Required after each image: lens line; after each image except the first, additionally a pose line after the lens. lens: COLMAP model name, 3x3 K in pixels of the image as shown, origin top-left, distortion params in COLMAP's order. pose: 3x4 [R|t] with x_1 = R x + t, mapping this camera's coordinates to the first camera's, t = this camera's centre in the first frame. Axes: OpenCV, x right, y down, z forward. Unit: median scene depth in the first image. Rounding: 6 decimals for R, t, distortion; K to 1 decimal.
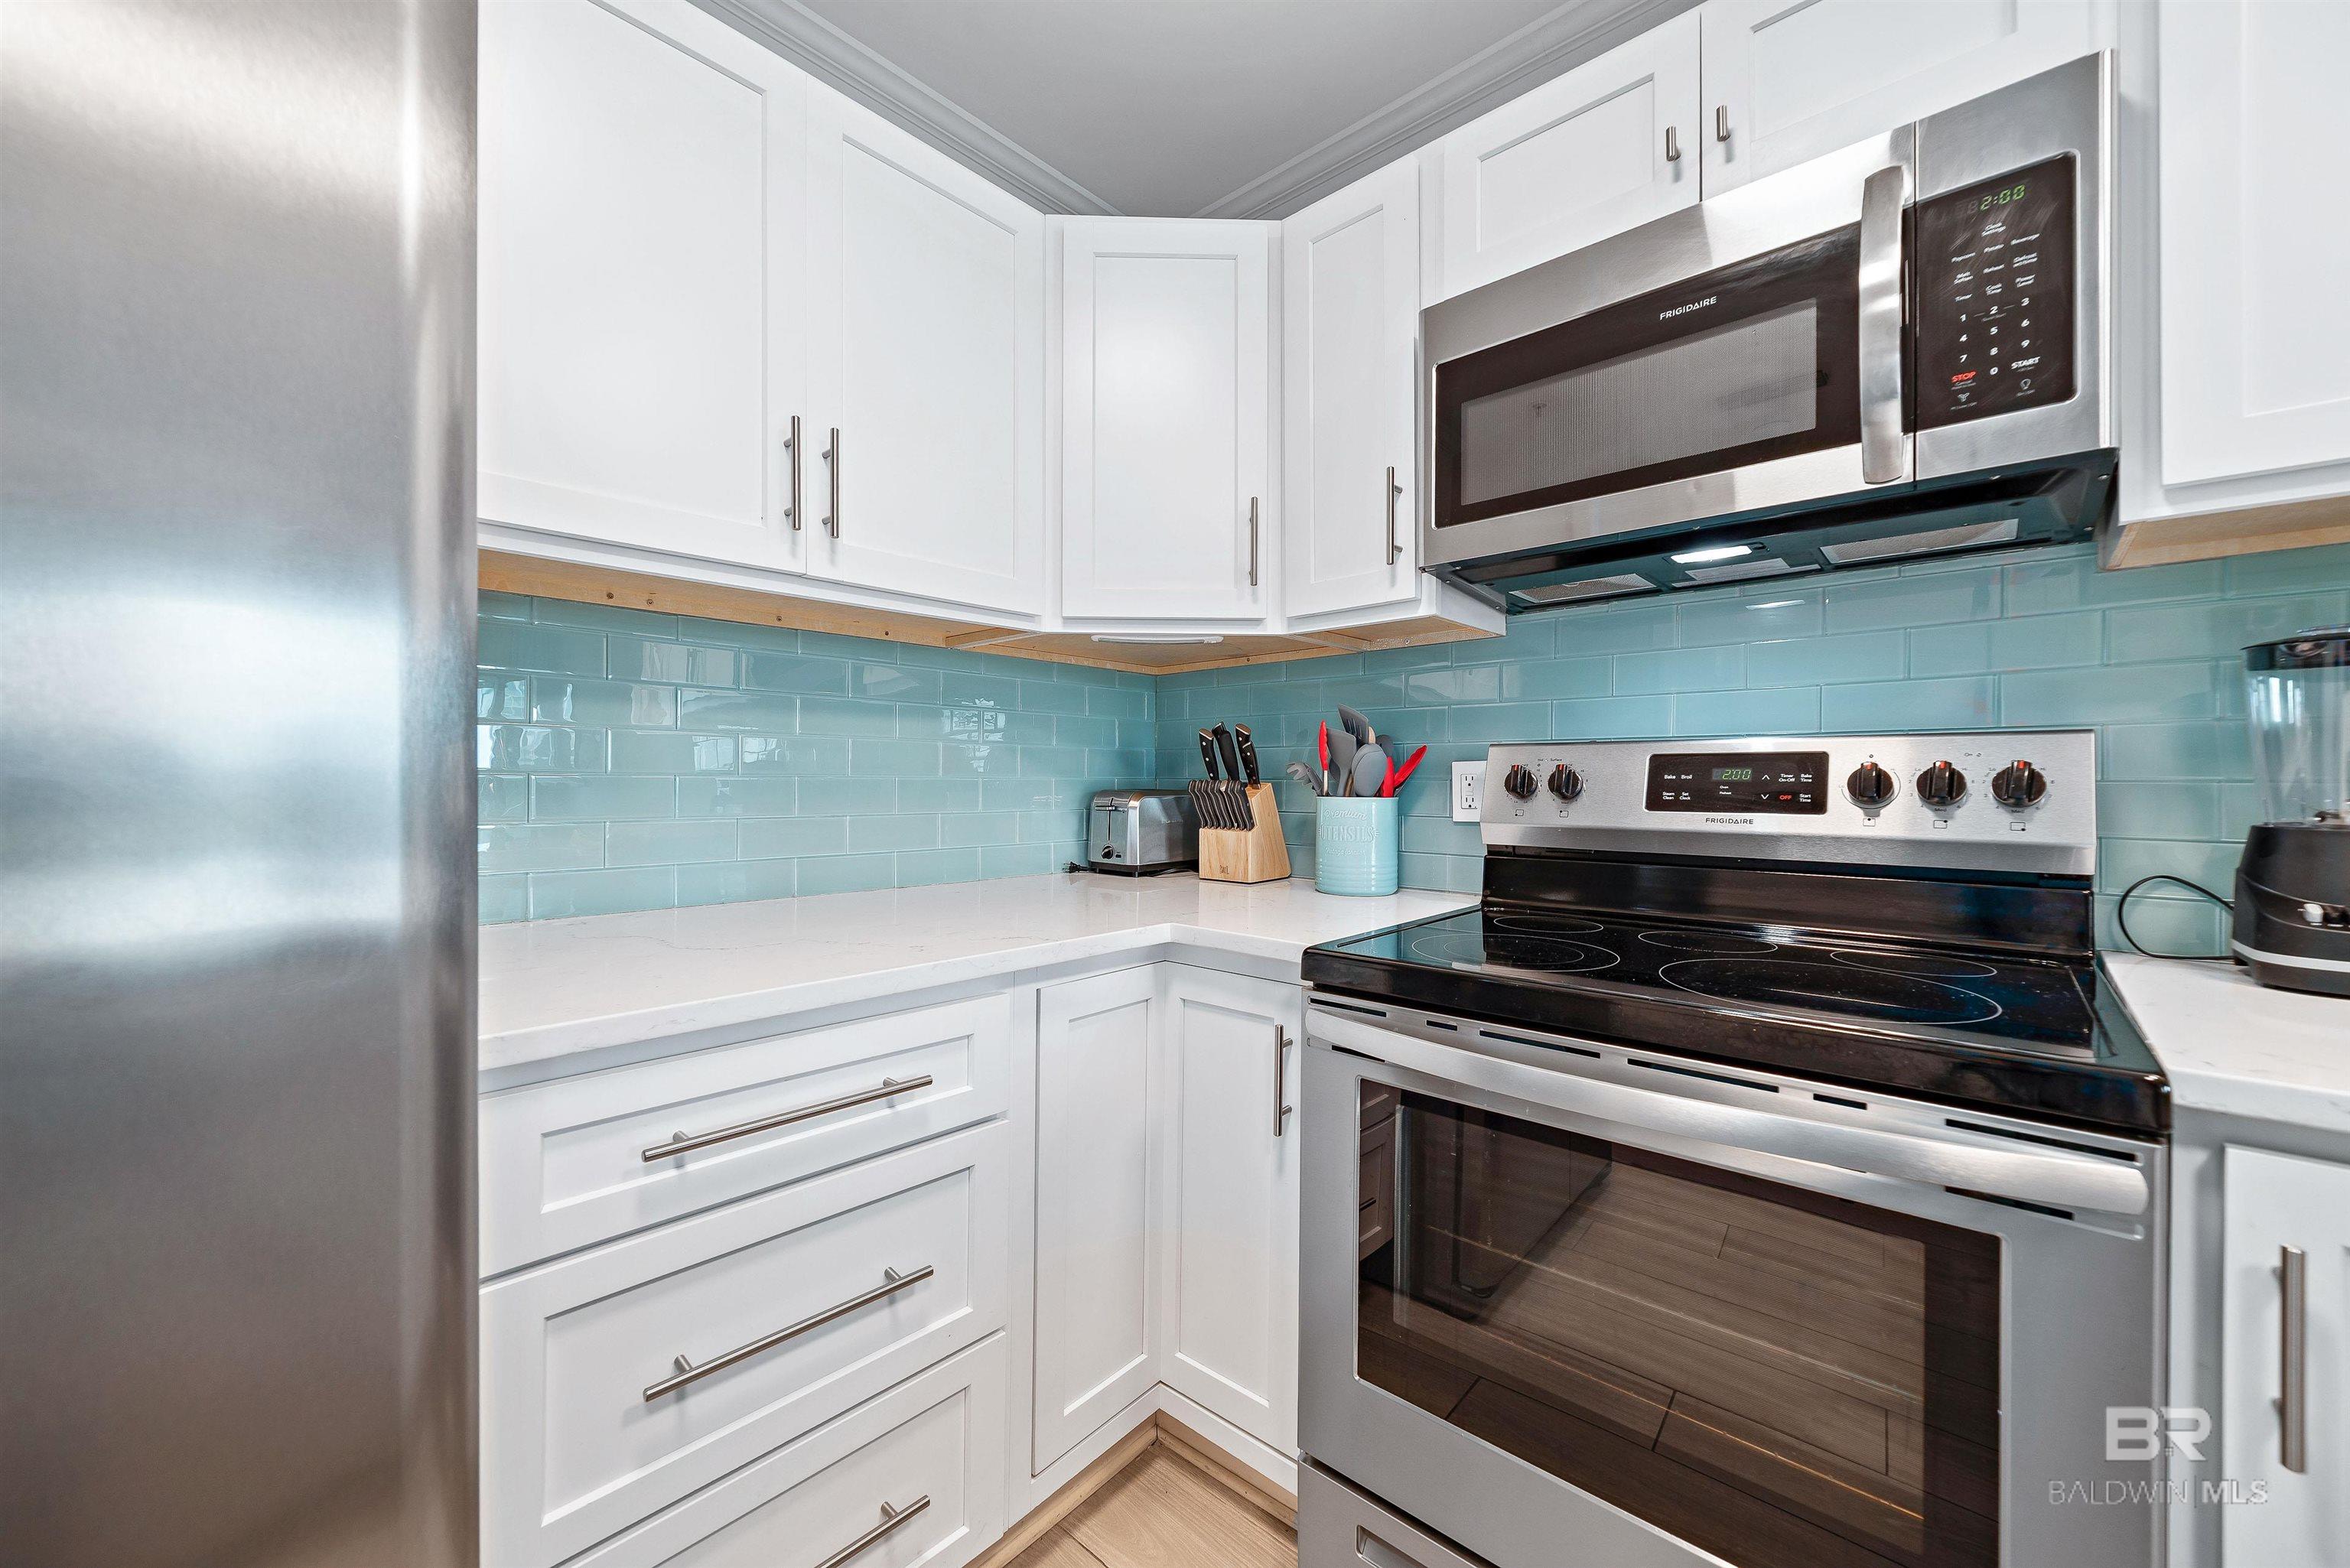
lens RADIAL K [[892.9, 0, 1180.7], [0, 892.9, 778.4], [0, 0, 1]] dist [0.001180, -0.000114]
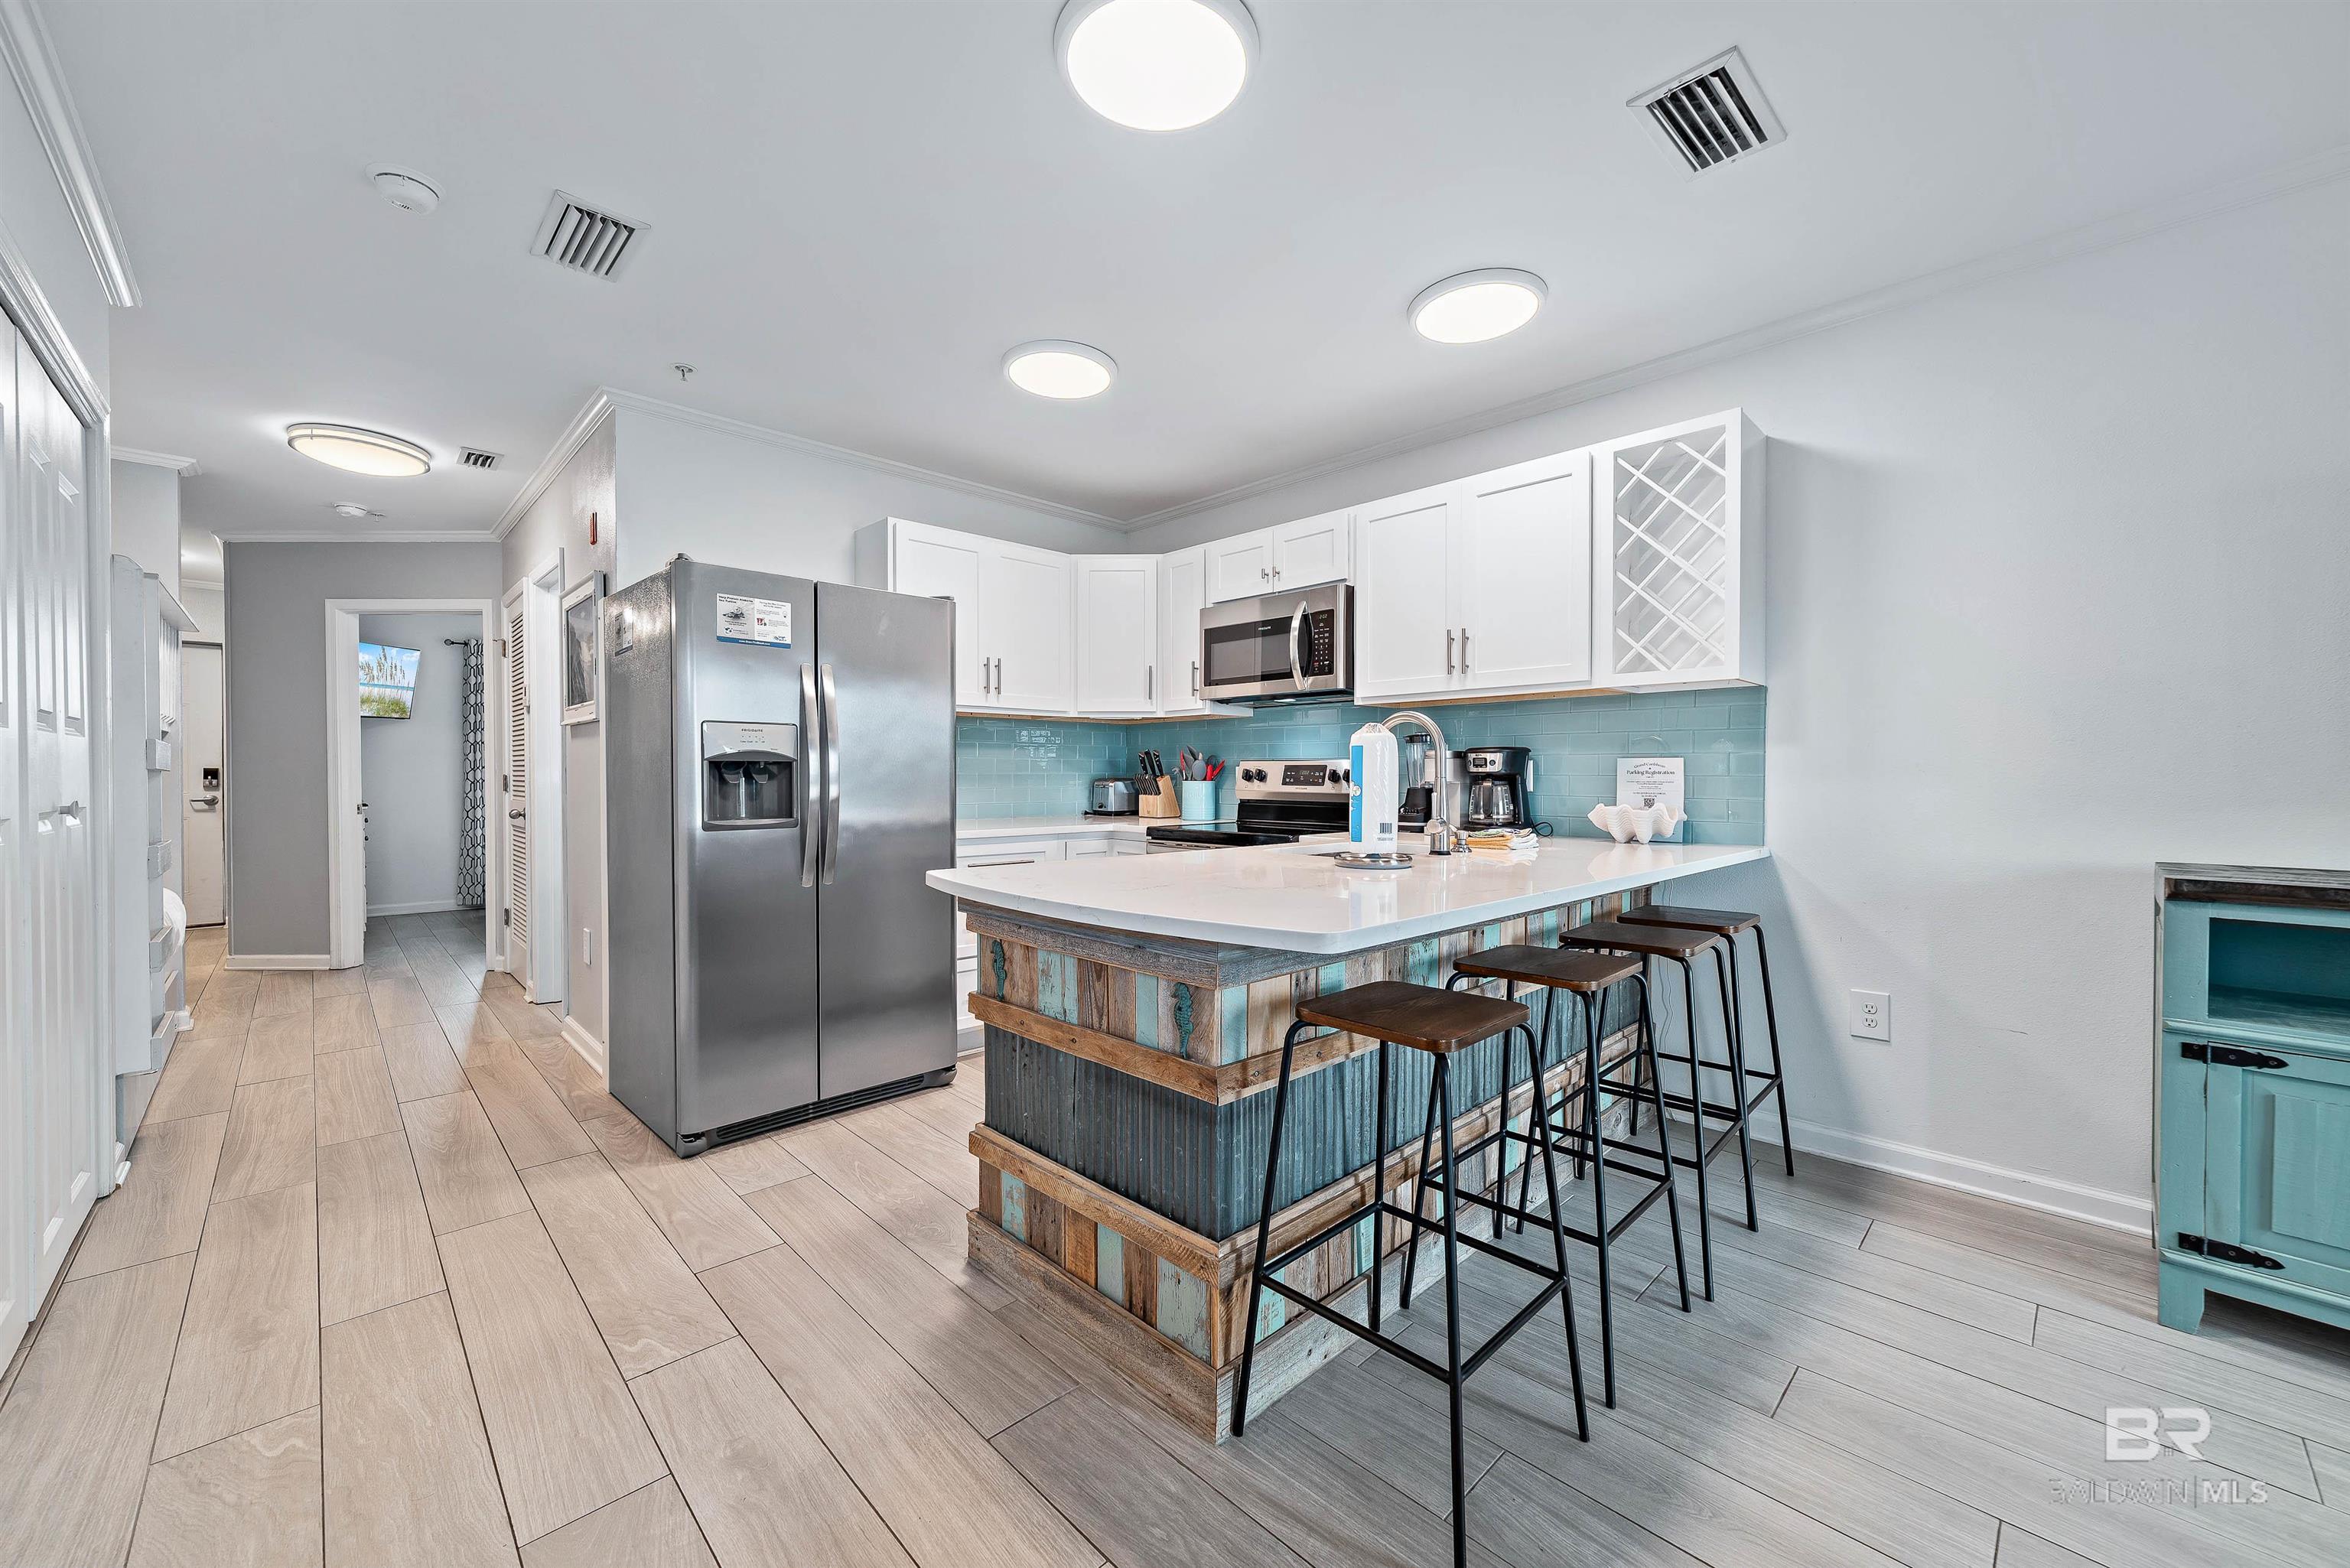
lens RADIAL K [[892.9, 0, 1174.9], [0, 892.9, 785.6], [0, 0, 1]] dist [0.001180, -0.000114]
pose [[0.997815, 0.000218, -0.066072, 0.331965], [0.000735, 0.999896, 0.014396, -0.002231], [0.066069, -0.014413, 0.997711, -1.625117]]
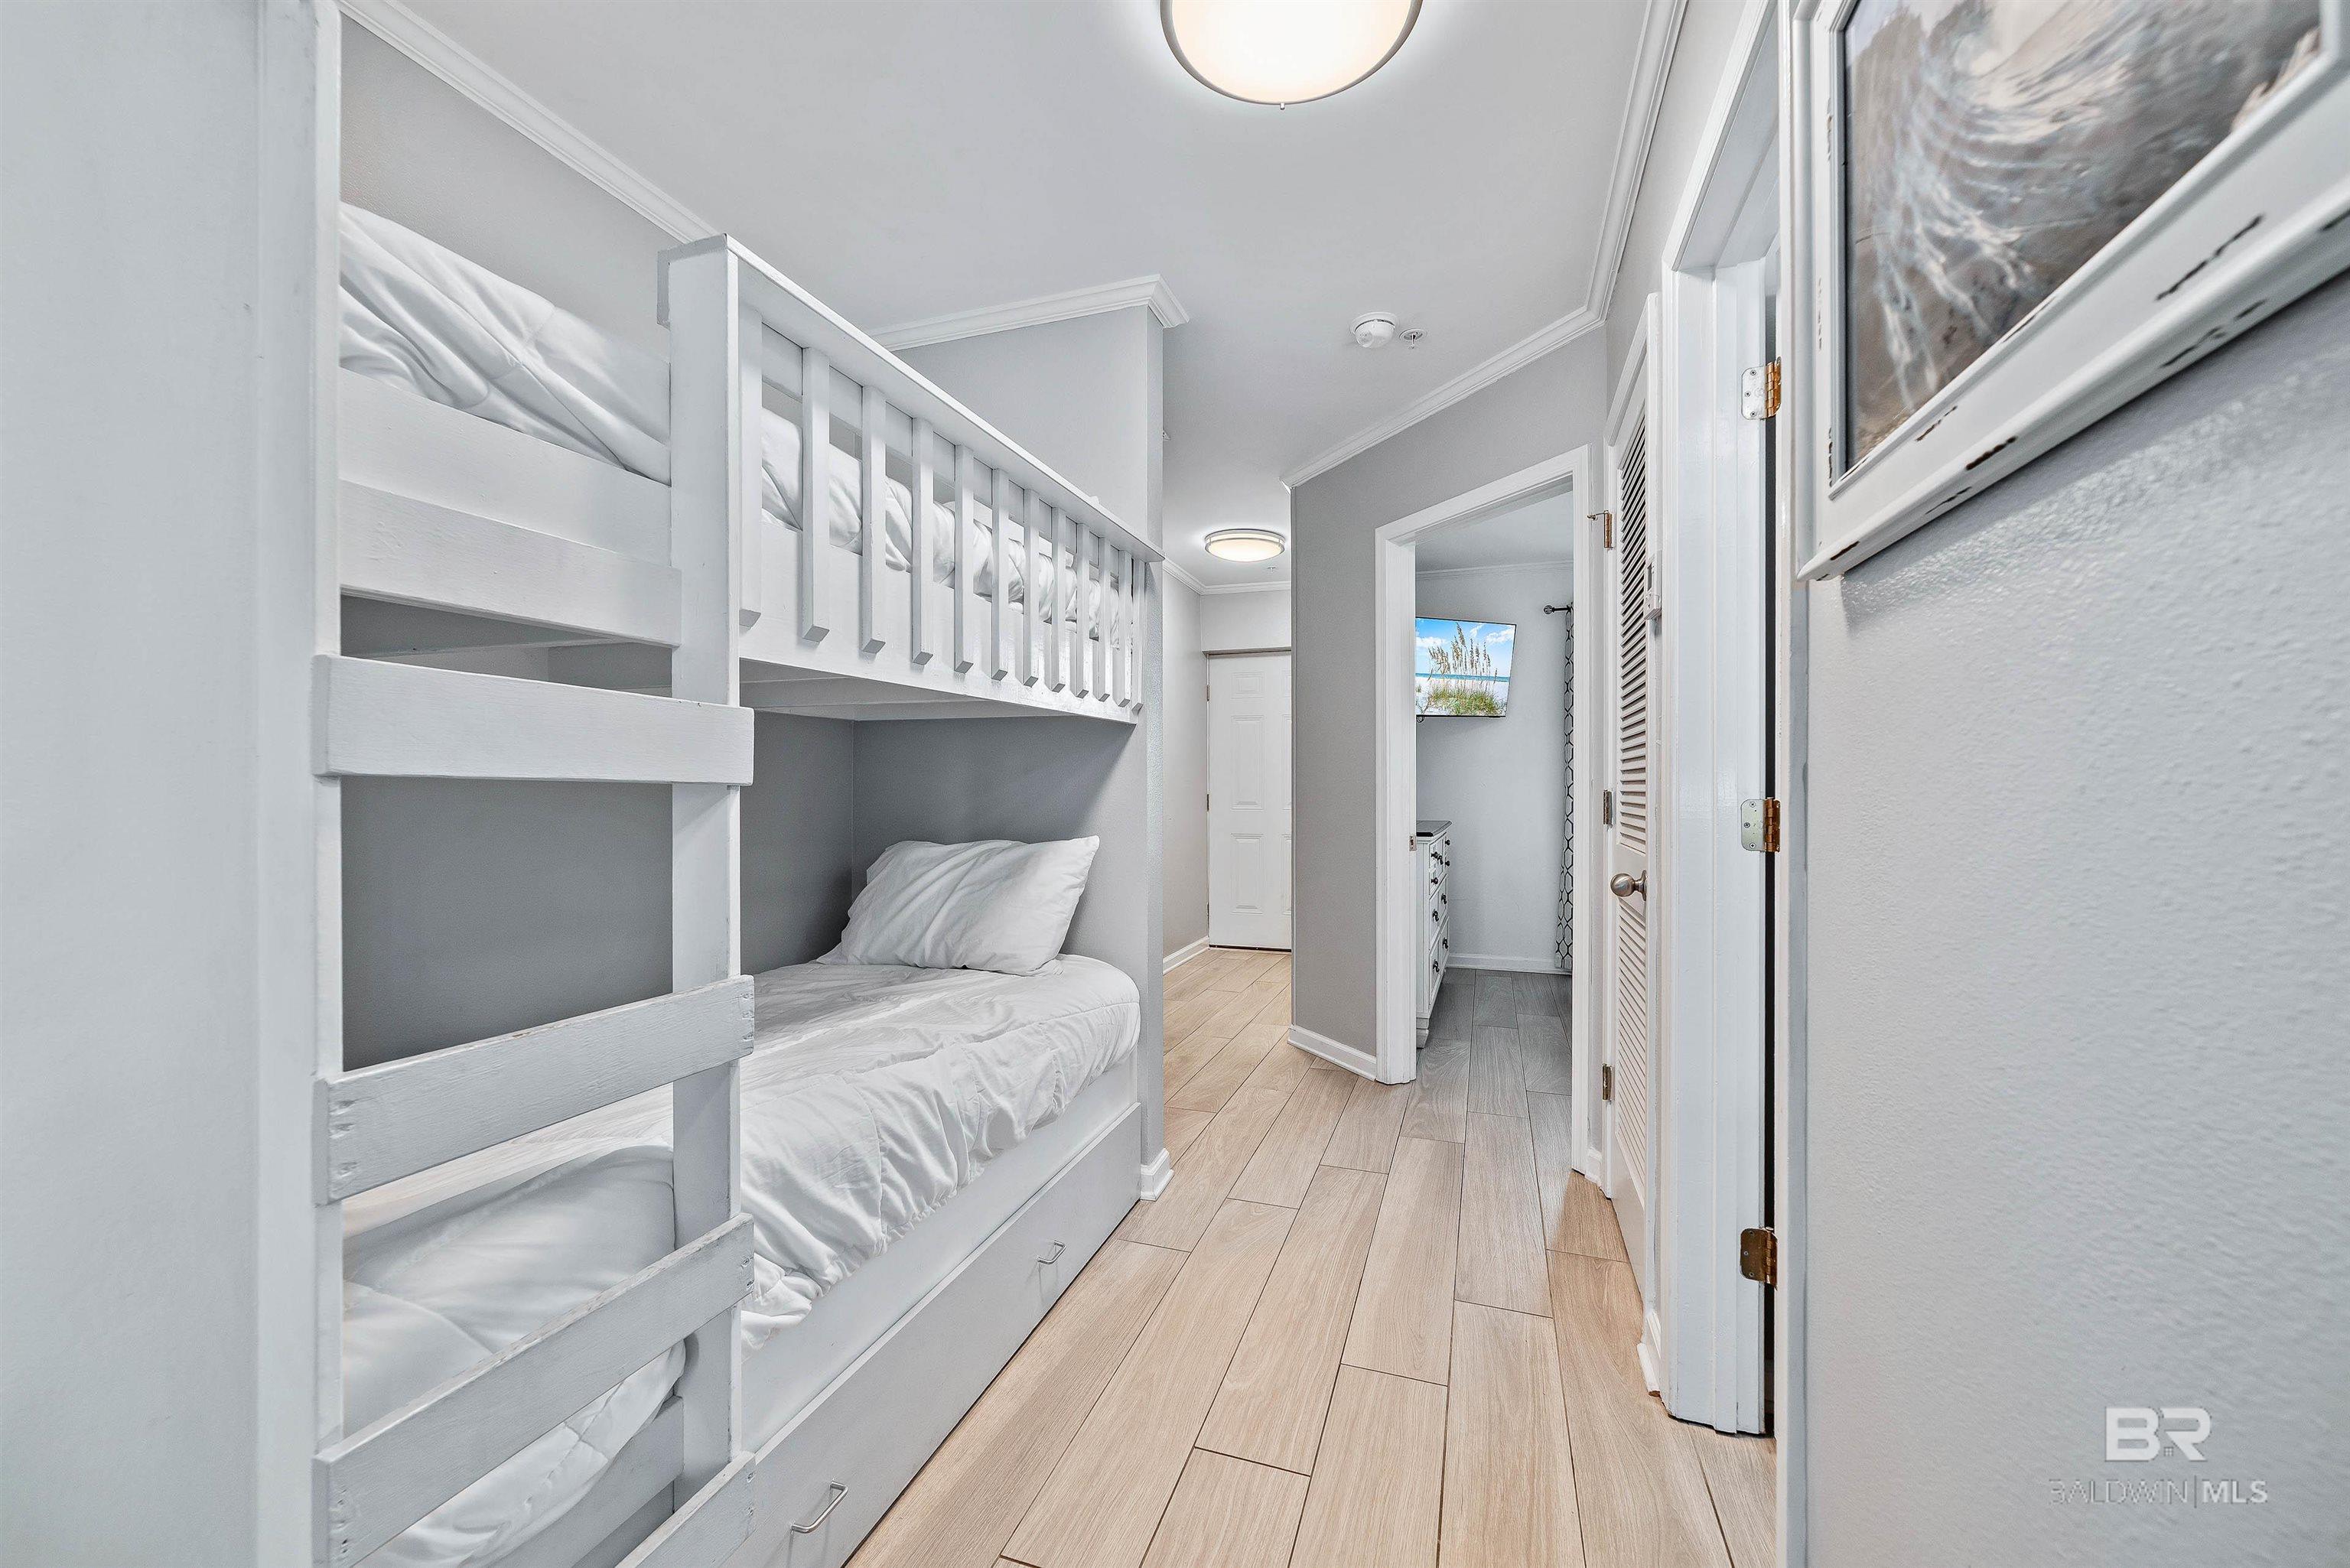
lens RADIAL K [[892.9, 0, 1172.1], [0, 892.9, 791.8], [0, 0, 1]] dist [0.001180, -0.000114]
pose [[0.389845, 0.000920, -0.920880, -1.115896], [-0.001398, 0.999999, 0.000408, 0.004038], [0.920880, 0.001128, 0.389845, 0.080779]]
